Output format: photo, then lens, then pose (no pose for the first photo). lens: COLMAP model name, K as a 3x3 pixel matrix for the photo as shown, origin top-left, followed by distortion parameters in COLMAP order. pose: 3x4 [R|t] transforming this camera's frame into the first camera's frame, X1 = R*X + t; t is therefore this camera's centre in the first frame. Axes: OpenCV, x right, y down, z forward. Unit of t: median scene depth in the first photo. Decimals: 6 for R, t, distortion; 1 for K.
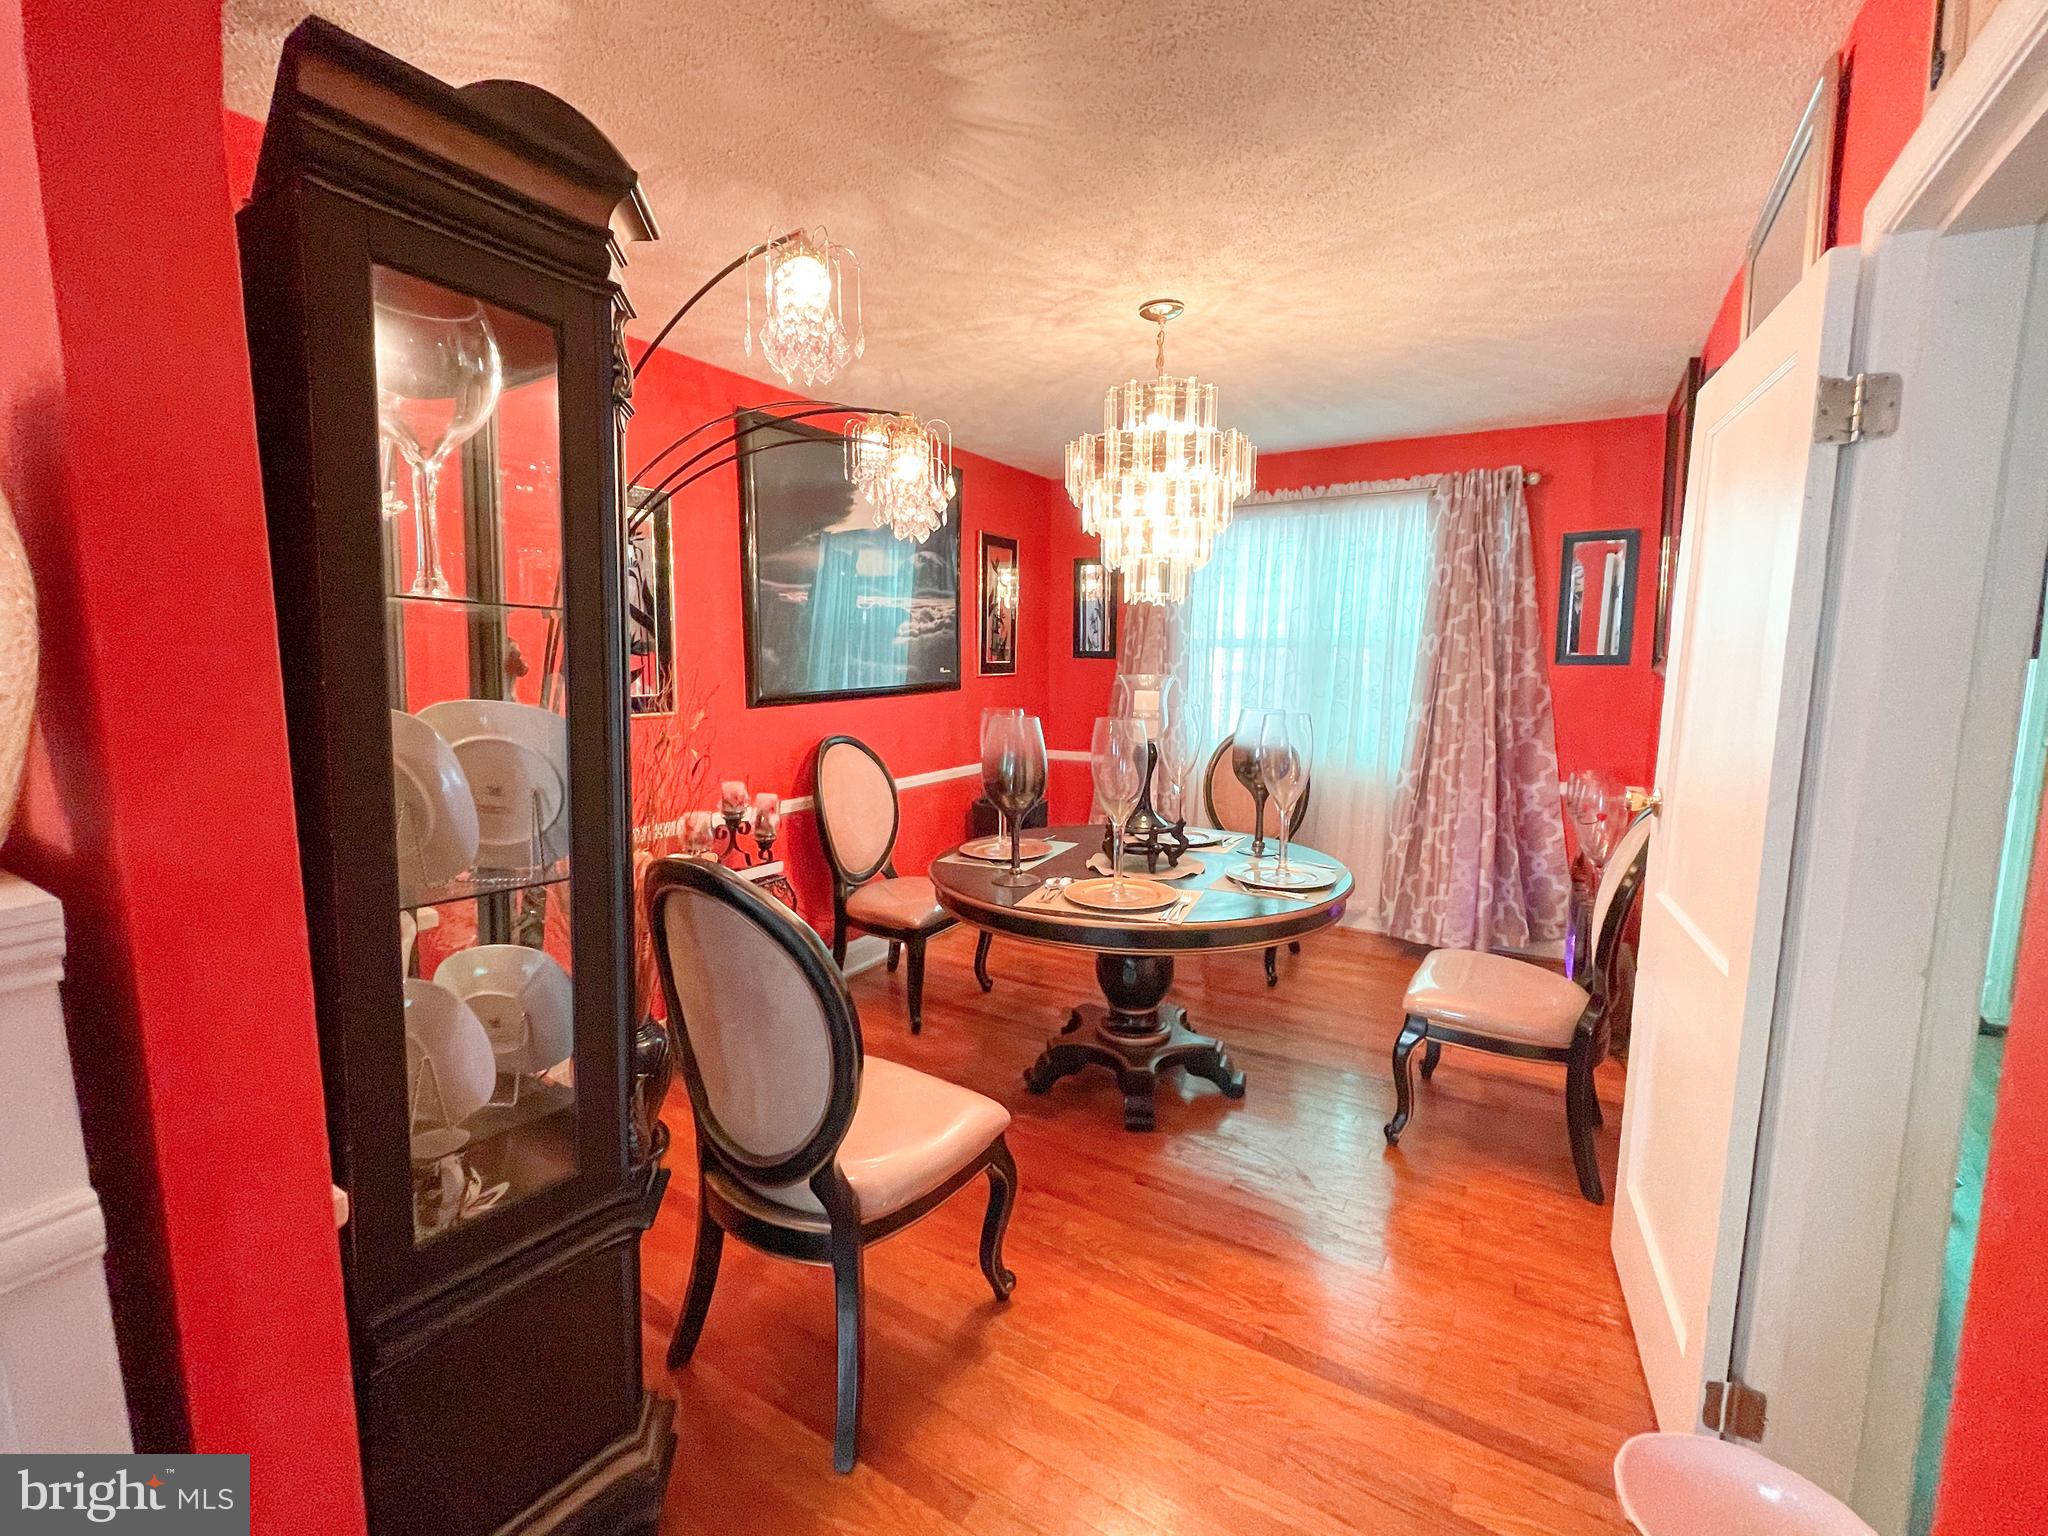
lens RADIAL K [[895.5, 0, 1024.0], [0, 895.5, 768.0], [0, 0, 1]] dist [0.000213, -0.000012]
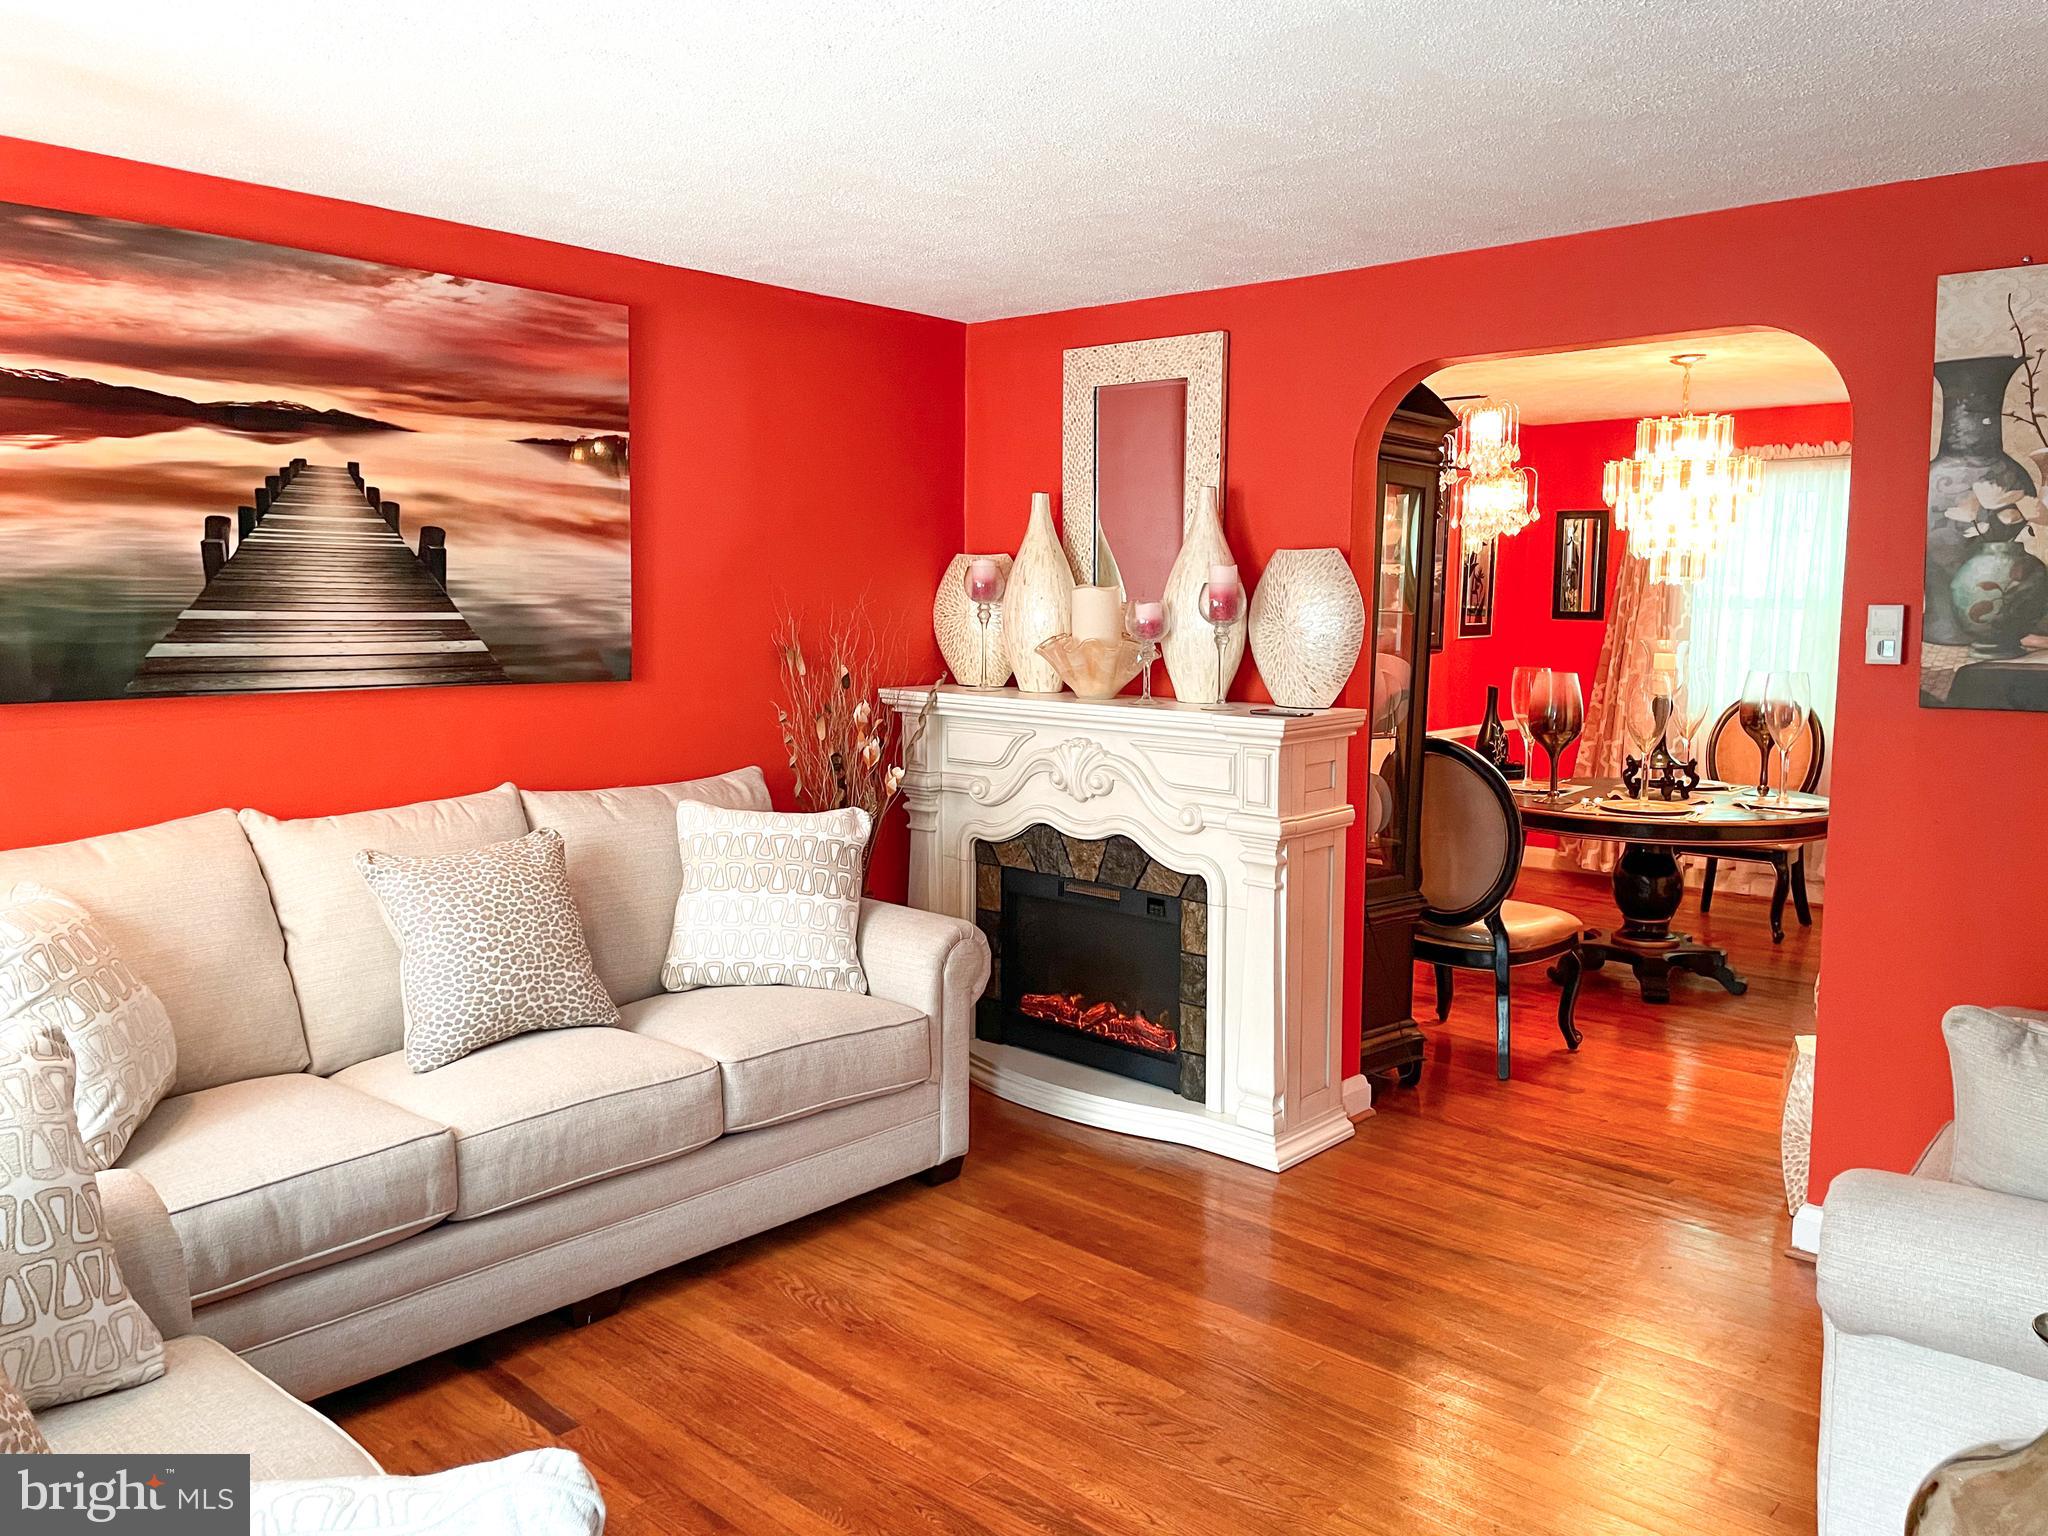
lens RADIAL K [[1549.0, 0, 1024.0], [0, 1549.0, 768.0], [0, 0, 1]] dist [0.020521, 0.001459]
pose [[0.979627, 0.019640, -0.199864, -0.286007], [-0.022505, 0.999674, -0.012072, 0.112740], [0.199561, 0.016324, 0.979749, -1.219378]]
